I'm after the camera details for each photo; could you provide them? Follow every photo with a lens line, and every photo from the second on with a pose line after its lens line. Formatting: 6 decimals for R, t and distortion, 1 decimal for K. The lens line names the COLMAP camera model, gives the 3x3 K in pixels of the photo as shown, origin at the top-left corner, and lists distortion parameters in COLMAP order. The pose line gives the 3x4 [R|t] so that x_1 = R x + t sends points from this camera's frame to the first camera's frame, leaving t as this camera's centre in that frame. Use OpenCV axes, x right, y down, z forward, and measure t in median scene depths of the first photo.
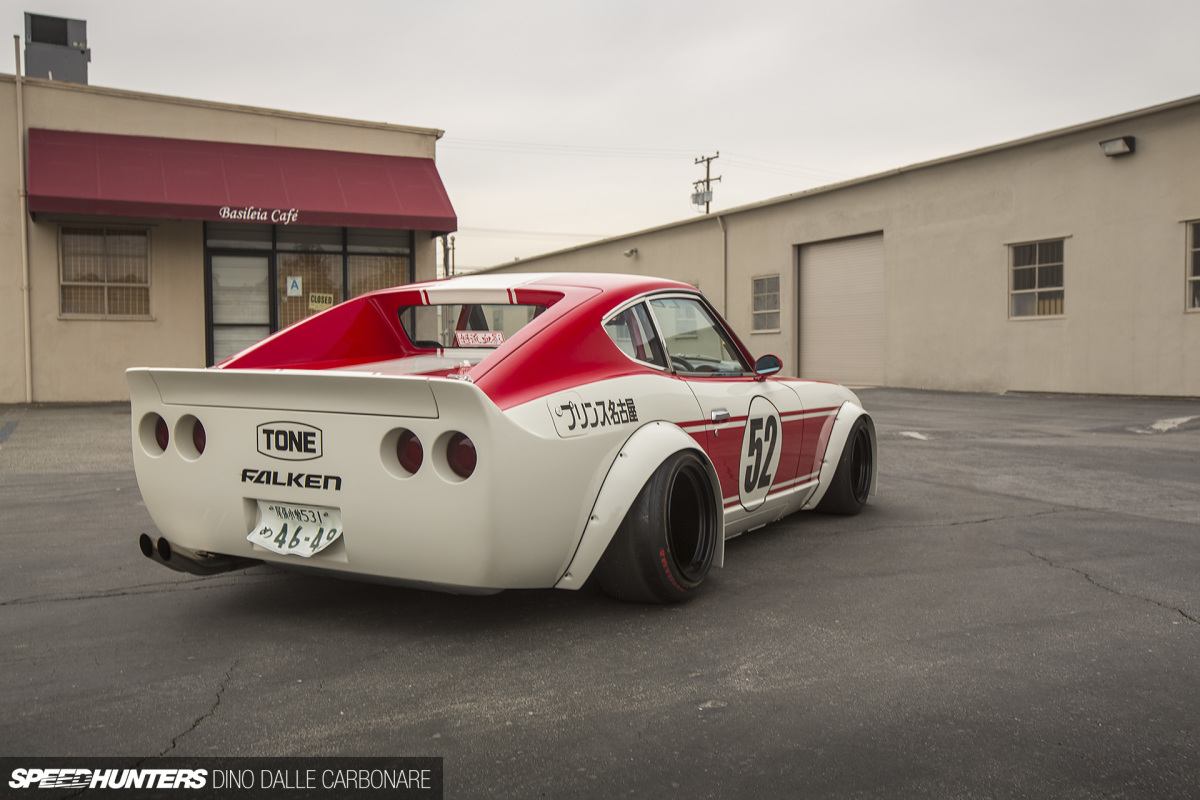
lens RADIAL K [[1105.0, 0, 559.7], [0, 1105.0, 399.5], [0, 0, 1]] dist [0.037451, 0.002487]
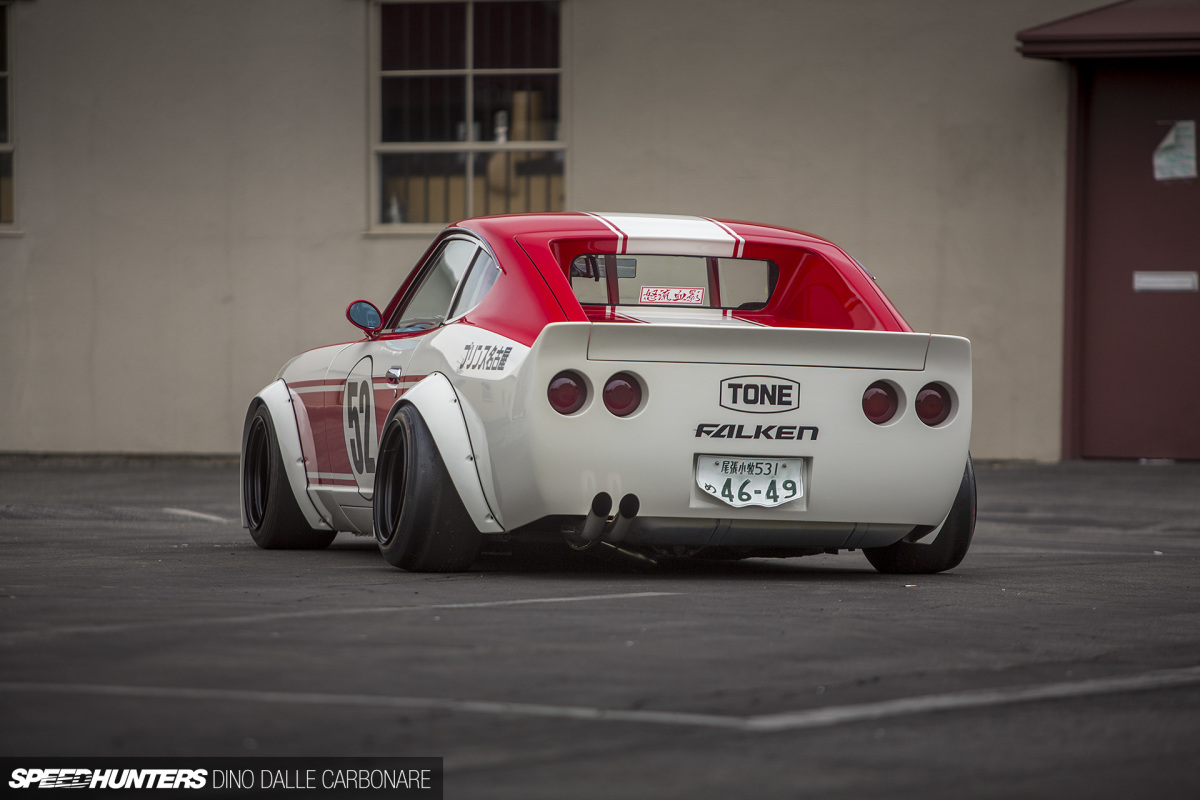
lens RADIAL K [[6812.0, 0, 600.0], [0, 6812.0, 400.0], [0, 0, 1]] dist [0.657491, 5.989773]
pose [[0.719453, 0.010417, 0.694463, -4.742971], [0.013788, 0.999476, -0.029276, 0.225508], [-0.694404, 0.030638, 0.718933, -3.451280]]
